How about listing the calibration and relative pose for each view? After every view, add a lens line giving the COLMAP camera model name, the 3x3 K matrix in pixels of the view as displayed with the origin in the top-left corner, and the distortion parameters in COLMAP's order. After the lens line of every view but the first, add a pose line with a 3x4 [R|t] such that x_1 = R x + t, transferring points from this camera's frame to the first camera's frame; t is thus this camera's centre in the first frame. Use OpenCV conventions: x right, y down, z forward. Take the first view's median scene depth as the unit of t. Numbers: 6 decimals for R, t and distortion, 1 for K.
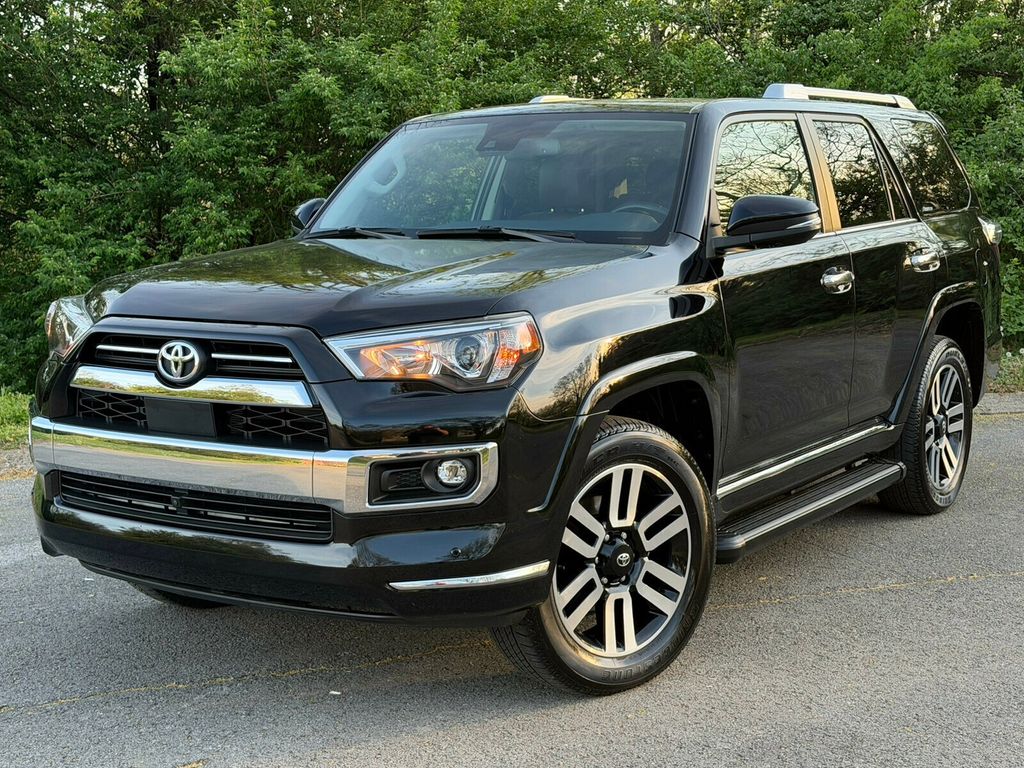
lens RADIAL K [[1705.3, 0, 508.6], [0, 1705.3, 390.0], [0, 0, 1]] dist [0.088636, 0.000000]
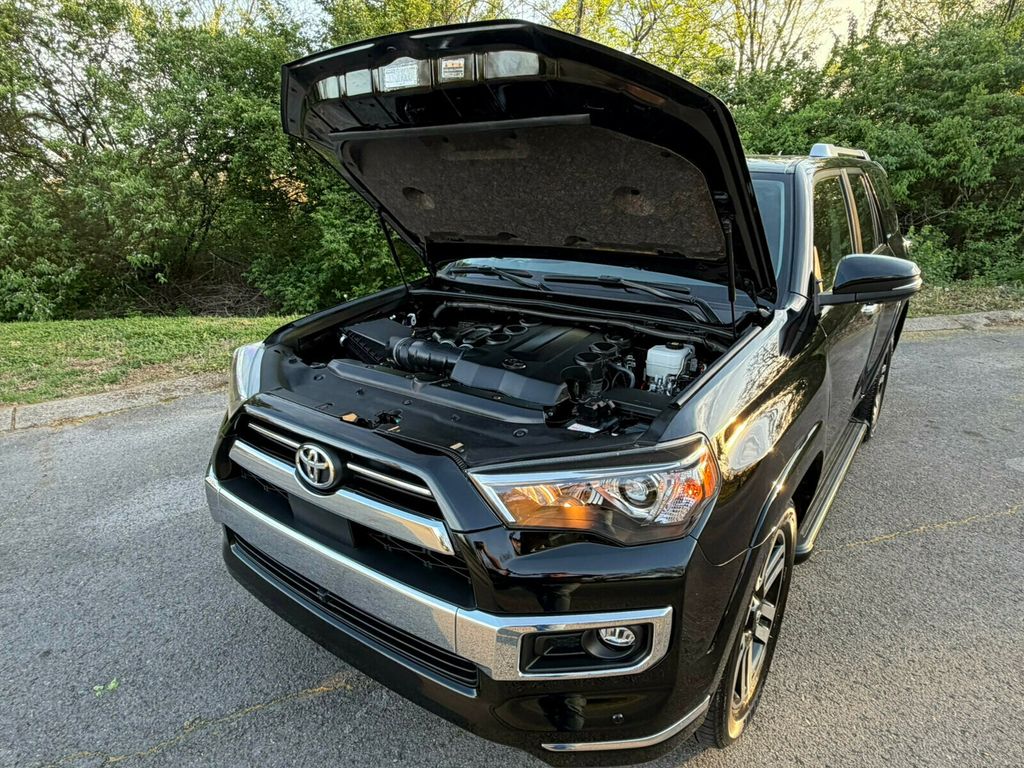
lens RADIAL K [[644.6, 0, 508.8], [0, 644.6, 377.4], [0, 0, 1]] dist [0.025182, -0.000746]
pose [[0.998749, 0.019447, -0.046075, -0.060820], [-0.010670, 0.982946, 0.183587, -0.111568], [0.048859, -0.182865, 0.981923, 0.567825]]
